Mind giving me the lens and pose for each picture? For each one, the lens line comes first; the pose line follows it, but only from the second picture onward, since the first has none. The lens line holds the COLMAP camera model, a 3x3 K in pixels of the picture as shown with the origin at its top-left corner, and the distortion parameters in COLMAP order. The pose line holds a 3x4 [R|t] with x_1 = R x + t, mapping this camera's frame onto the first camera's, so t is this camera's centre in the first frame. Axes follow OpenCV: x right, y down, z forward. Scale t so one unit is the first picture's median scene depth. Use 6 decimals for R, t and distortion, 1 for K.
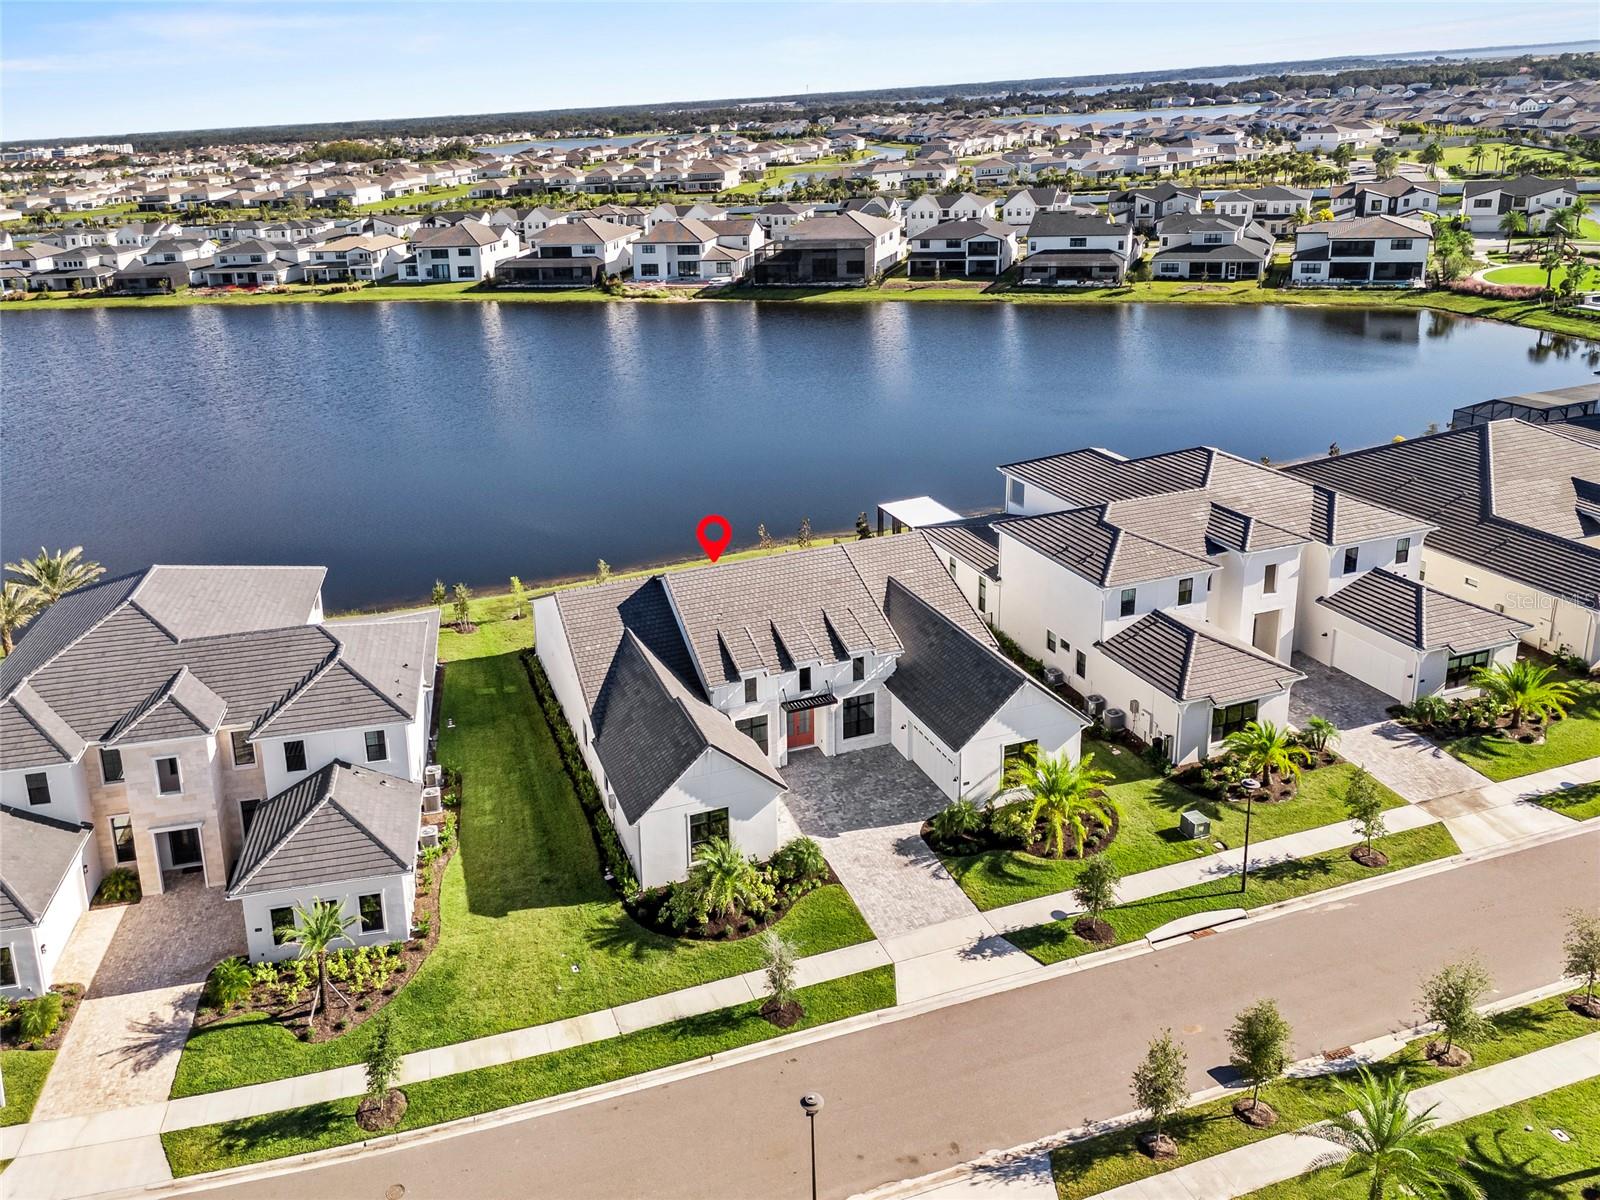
lens RADIAL K [[1228.6, 0, 681.9], [0, 1228.6, 421.1], [0, 0, 1]] dist [0.047799, -0.055267]
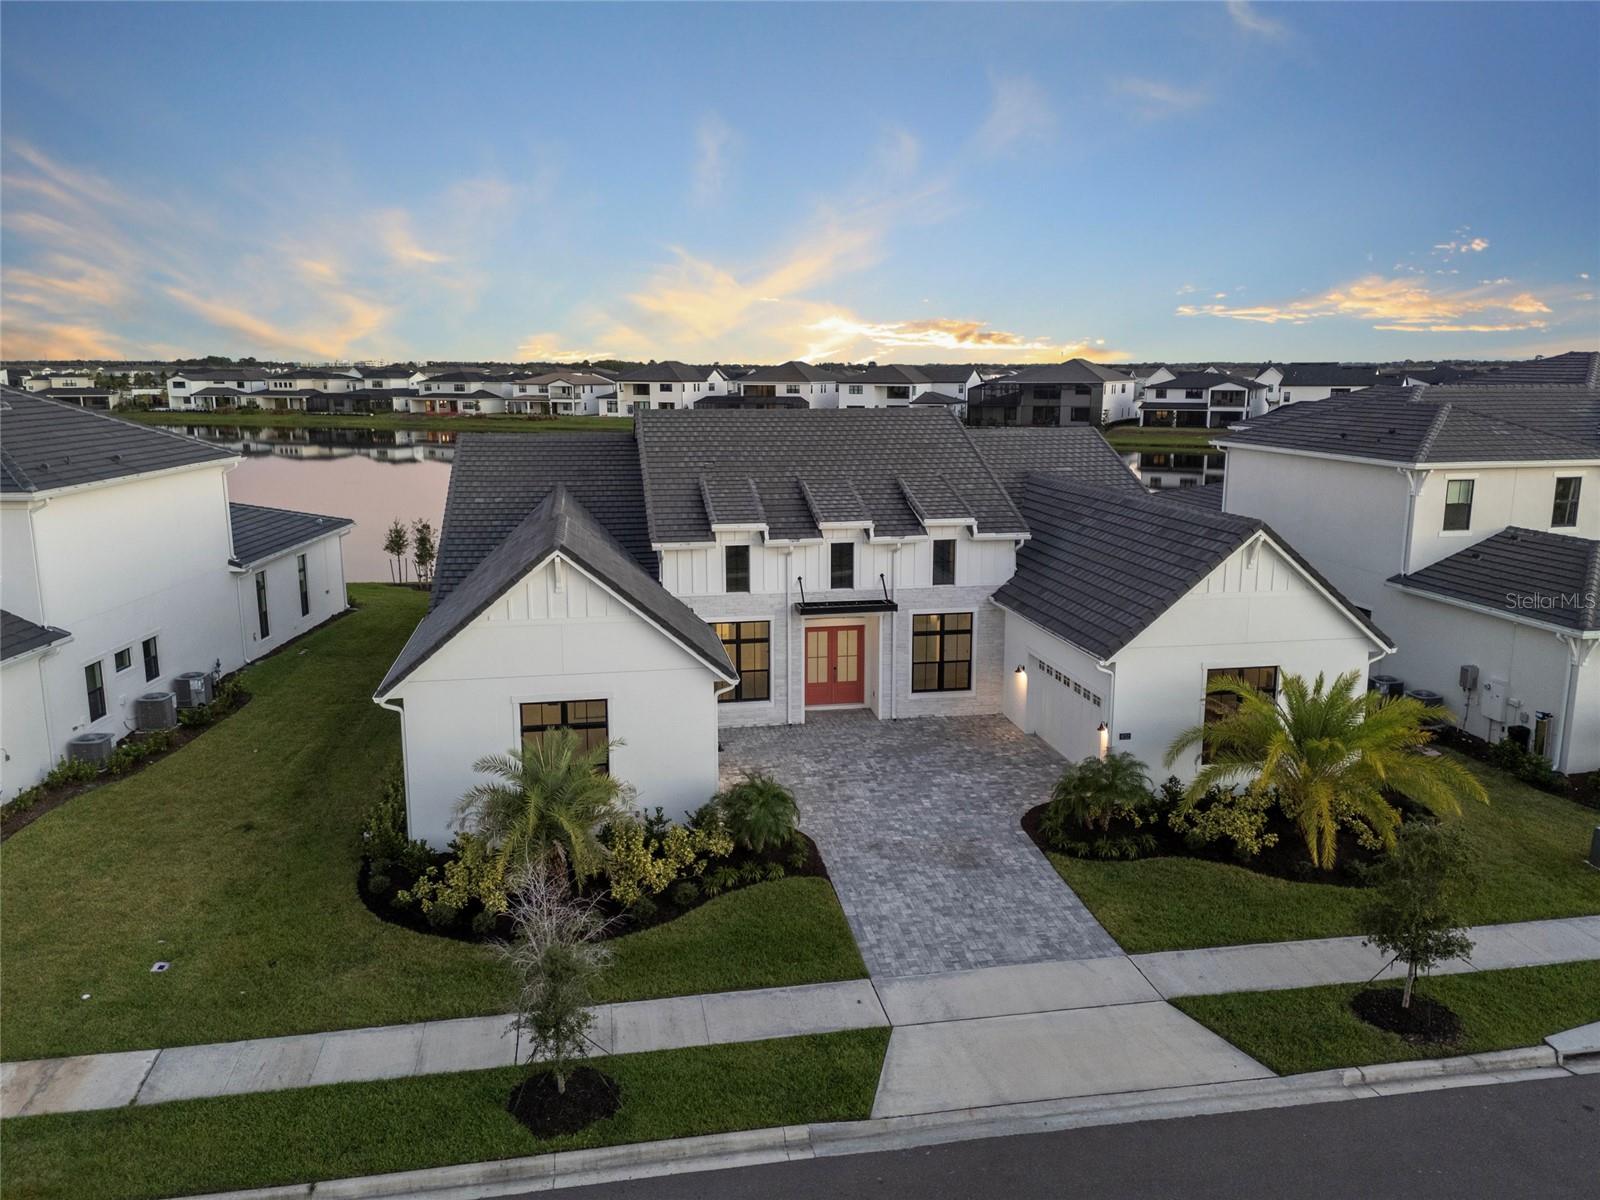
lens RADIAL K [[1170.8, 0, 805.5], [0, 1170.8, 598.1], [0, 0, 1]] dist [0.069518, -0.059102]
pose [[0.992272, 0.074152, -0.099483, 0.131200], [-0.079438, 0.995572, -0.050267, 0.244484], [0.095315, 0.057781, 0.993769, 0.462603]]
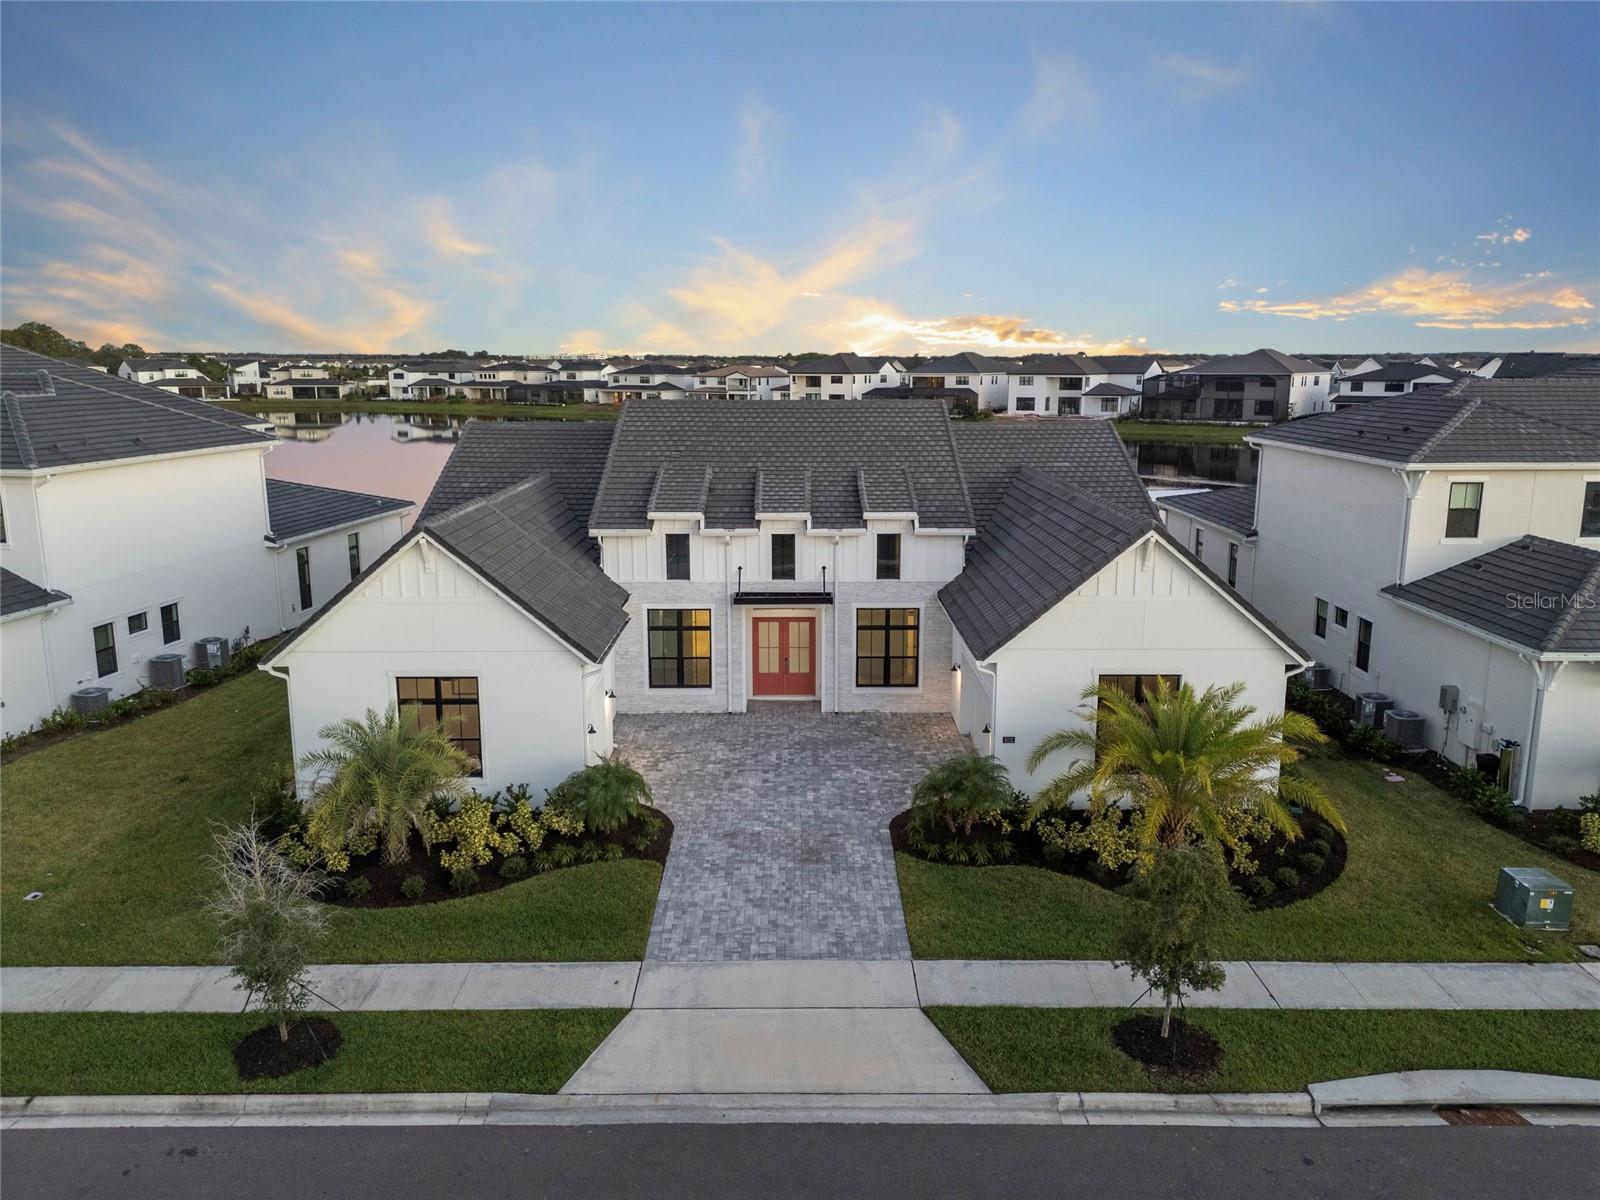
lens RADIAL K [[1170.8, 0, 805.5], [0, 1170.8, 598.1], [0, 0, 1]] dist [0.069518, -0.059102]
pose [[0.957998, 0.109041, -0.265237, 0.241999], [-0.120316, 0.992379, -0.026589, 0.233846], [0.260316, 0.057385, 0.963817, 0.480997]]
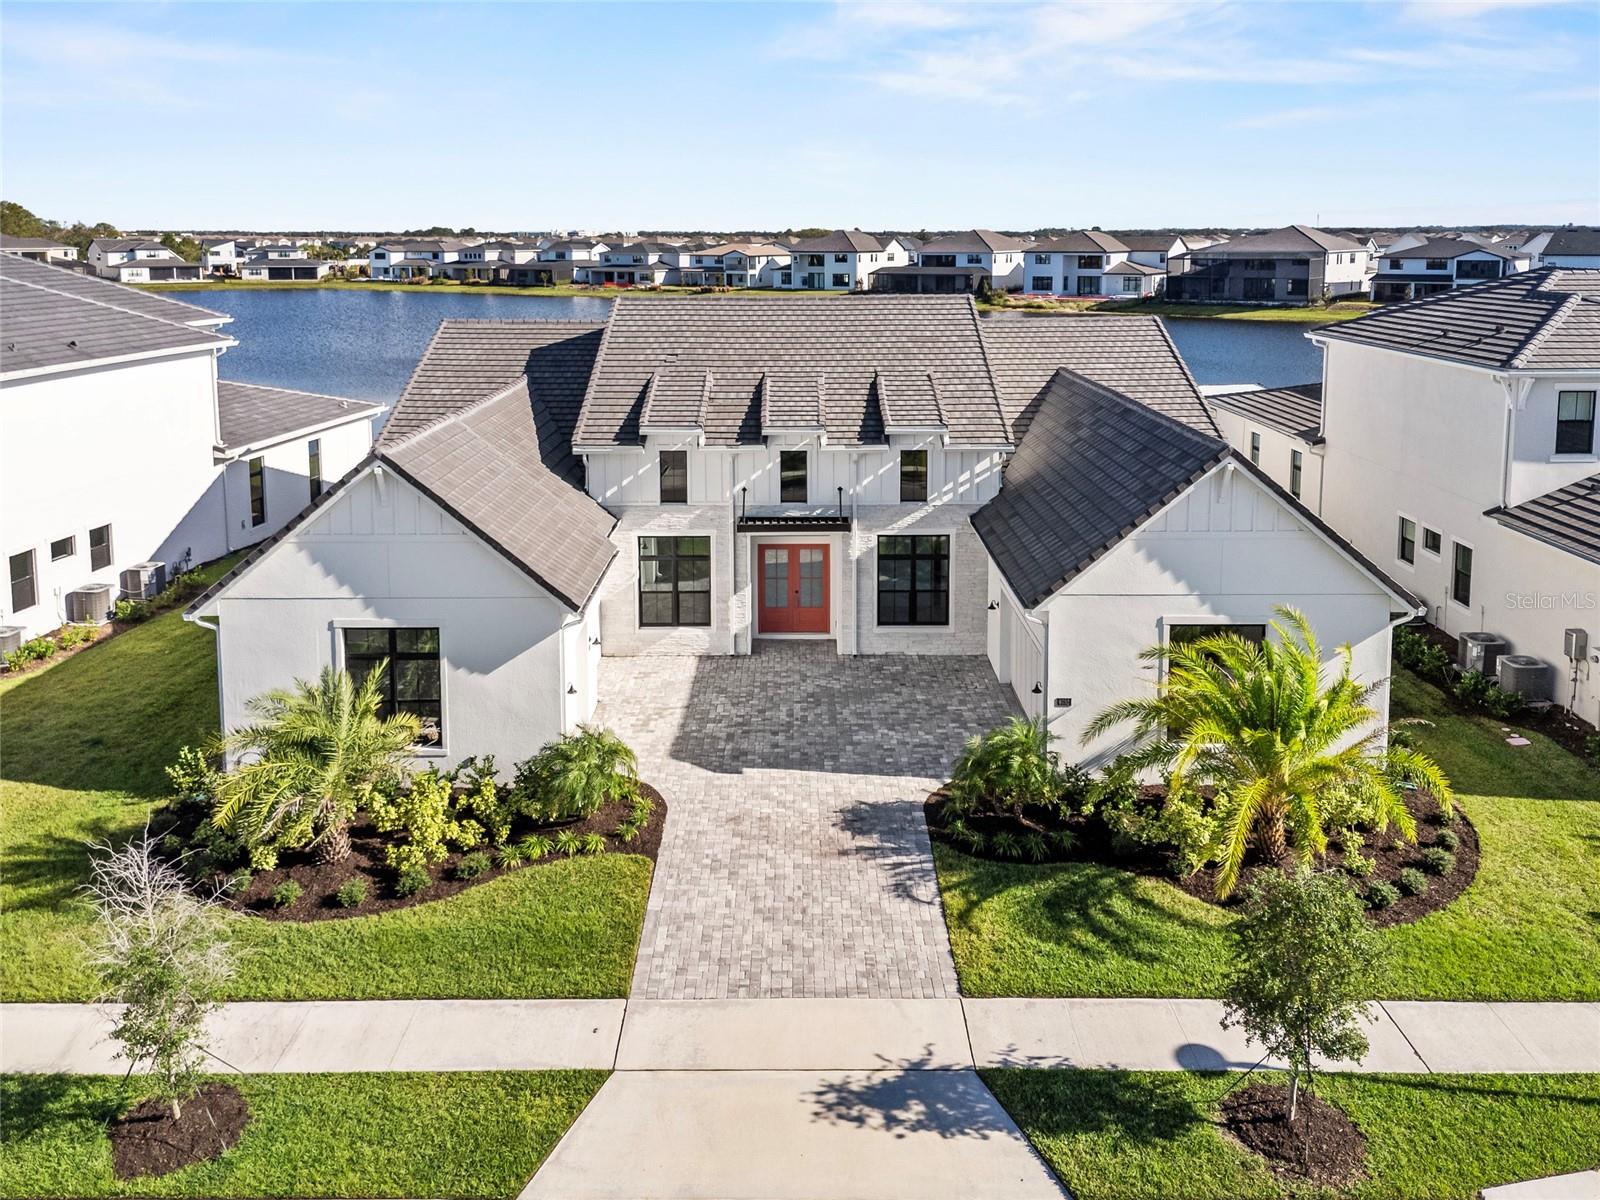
lens RADIAL K [[1247.0, 0, 793.8], [0, 1247.0, 380.6], [0, 0, 1]] dist [0.044487, -0.012927]
pose [[0.955369, 0.084019, -0.283216, 0.227259], [-0.119060, 0.986902, -0.108851, 0.219927], [0.270361, 0.137712, 0.952859, 0.510960]]
